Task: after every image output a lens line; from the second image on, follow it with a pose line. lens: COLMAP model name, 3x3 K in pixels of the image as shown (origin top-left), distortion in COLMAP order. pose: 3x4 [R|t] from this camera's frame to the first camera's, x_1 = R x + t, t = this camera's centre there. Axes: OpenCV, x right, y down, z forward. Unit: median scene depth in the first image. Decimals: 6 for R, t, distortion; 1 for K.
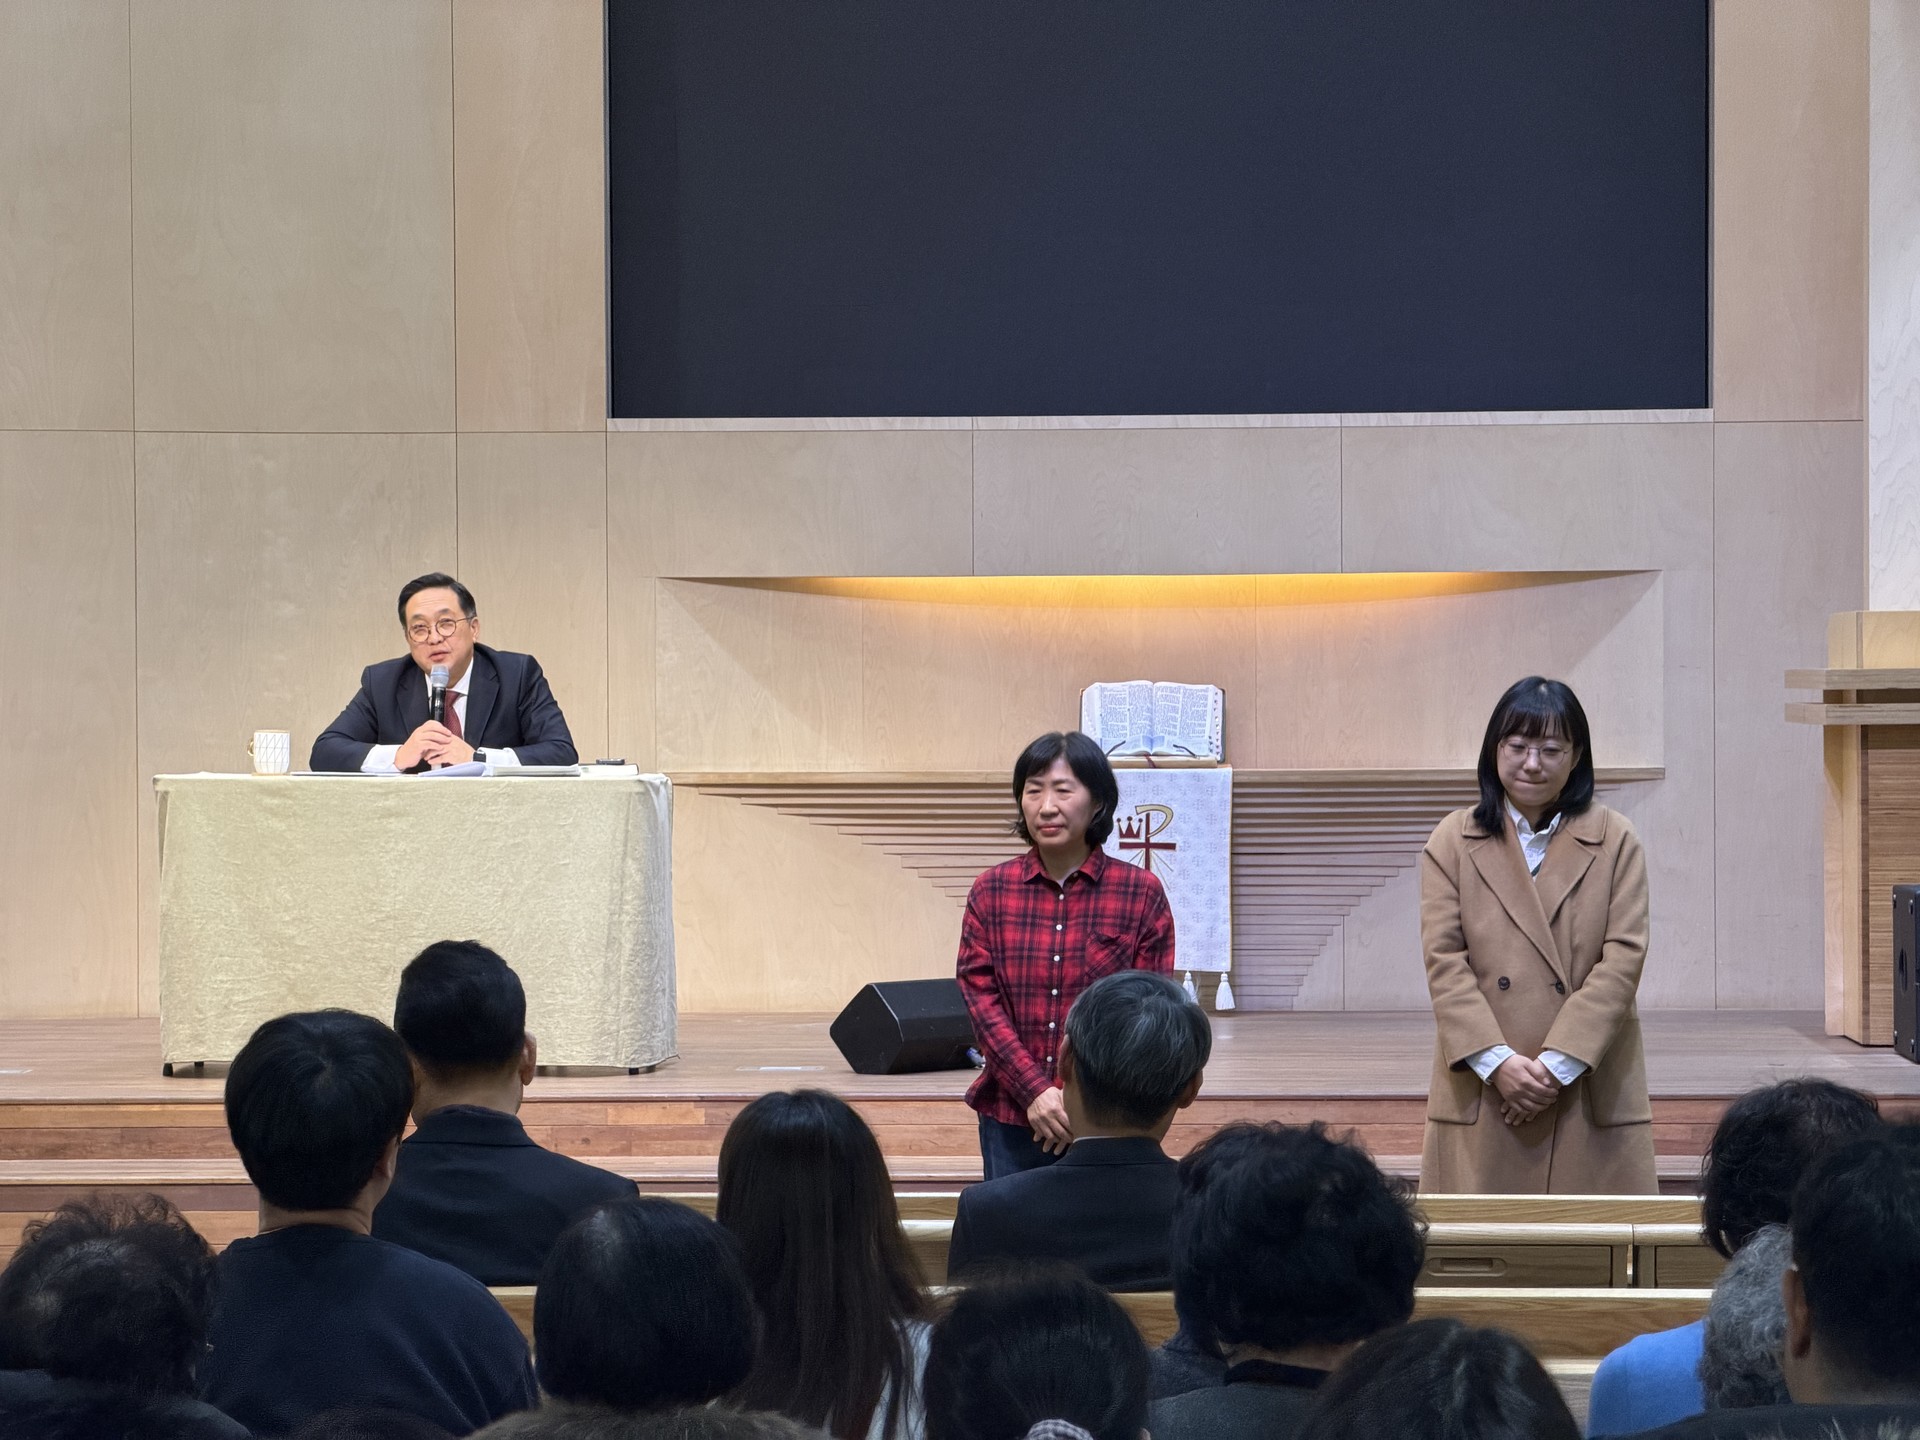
lens RADIAL K [[5553.9, 0, 960.0], [0, 5553.9, 720.0], [0, 0, 1]] dist [0.117145, -0.148468]
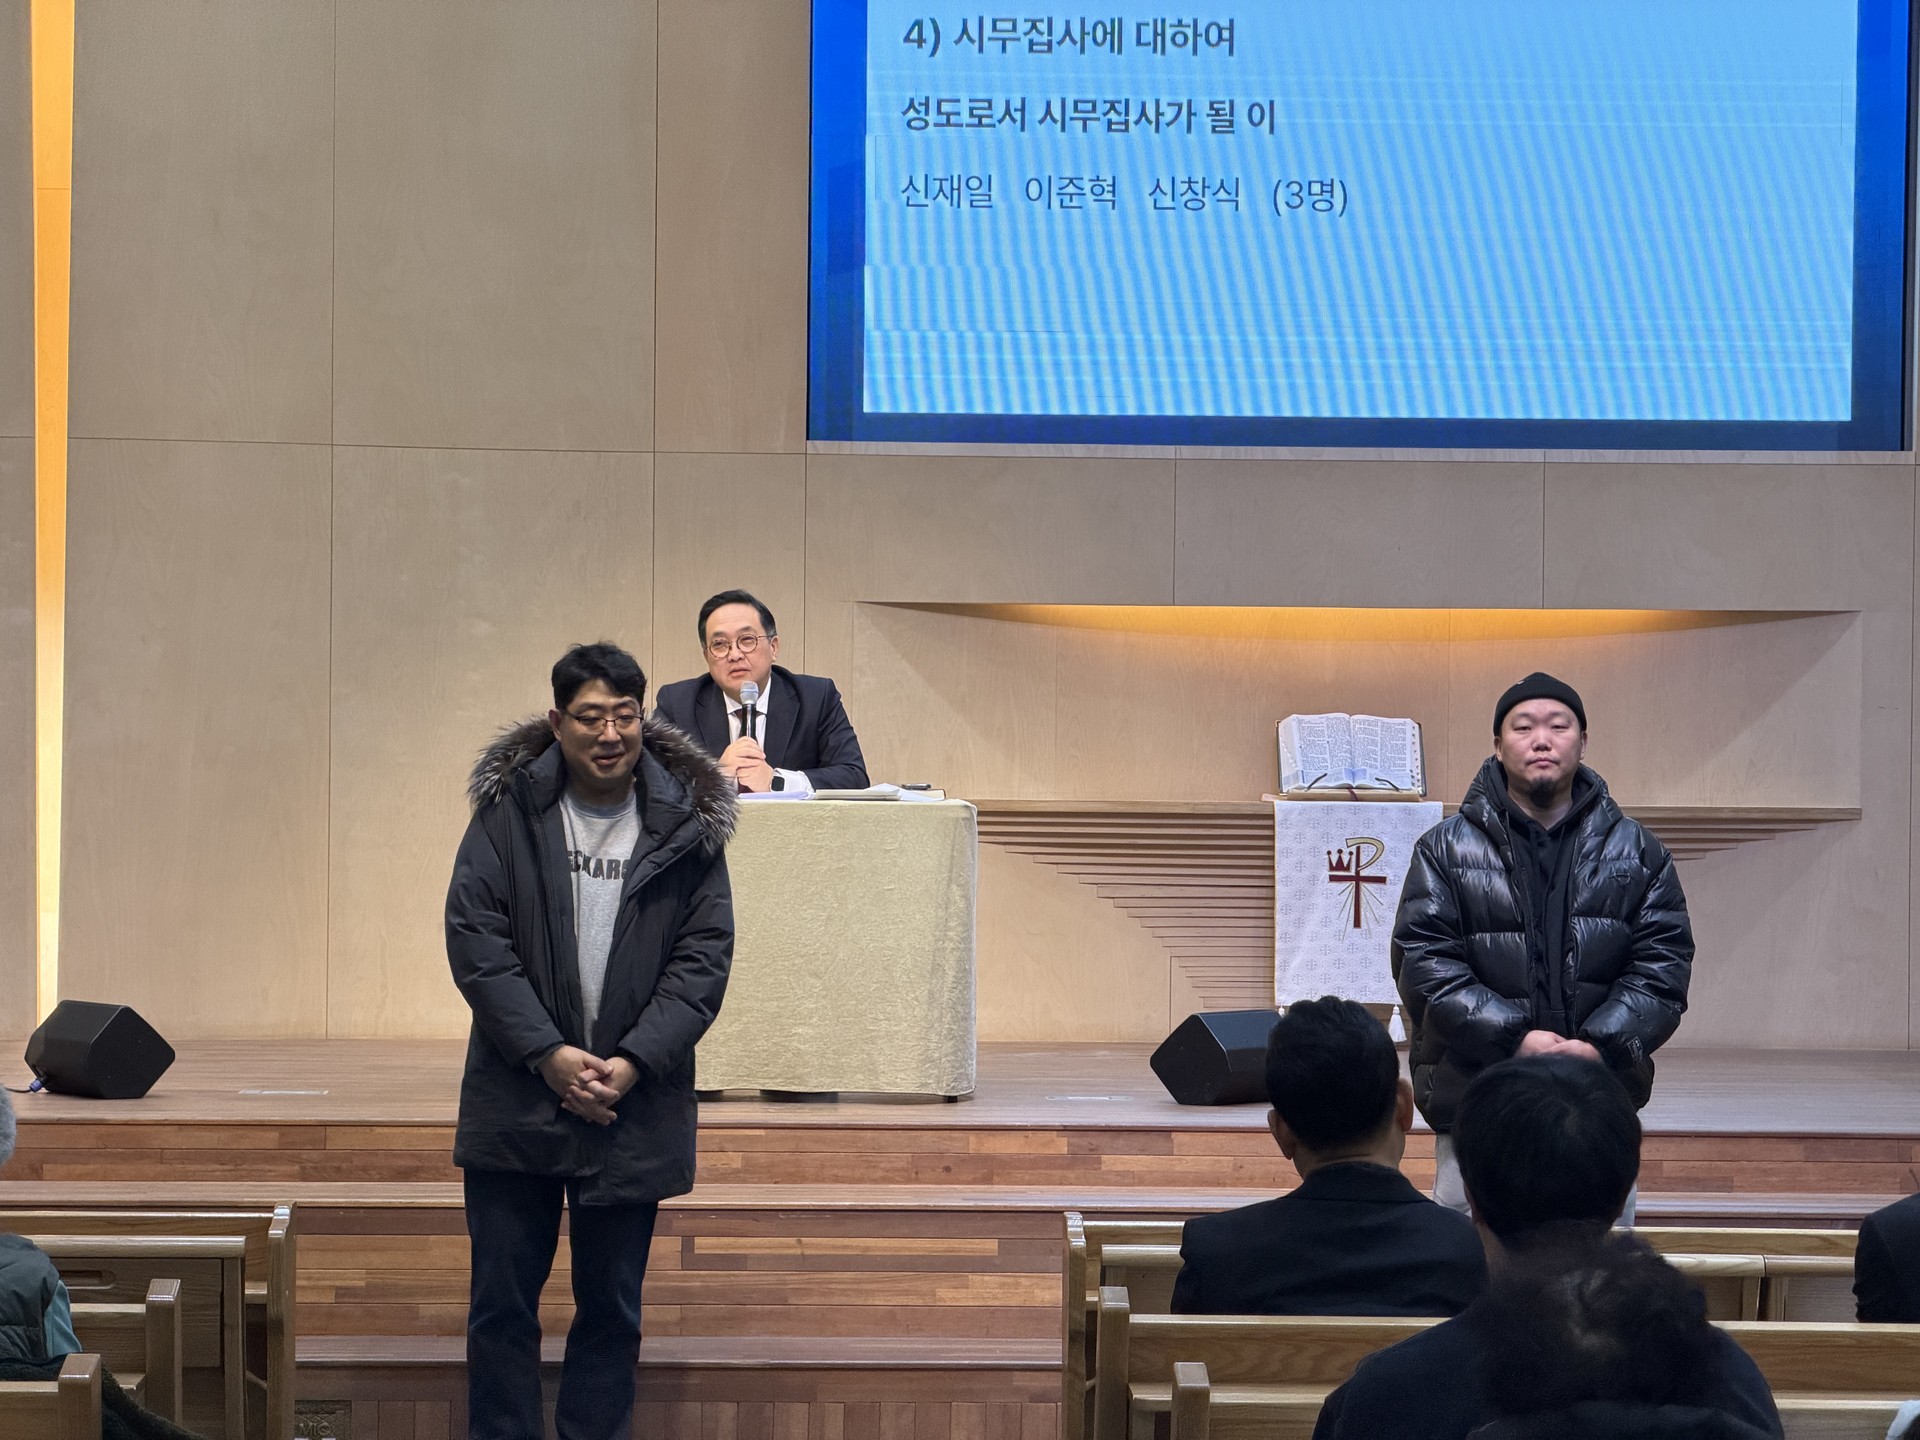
lens RADIAL K [[5553.9, 0, 960.0], [0, 5553.9, 720.0], [0, 0, 1]] dist [0.117145, -0.148468]
pose [[0.997652, 0.015674, 0.066666, -0.103829], [-0.015282, 0.999863, -0.006383, 0.001570], [-0.066757, 0.005349, 0.997755, 0.009112]]
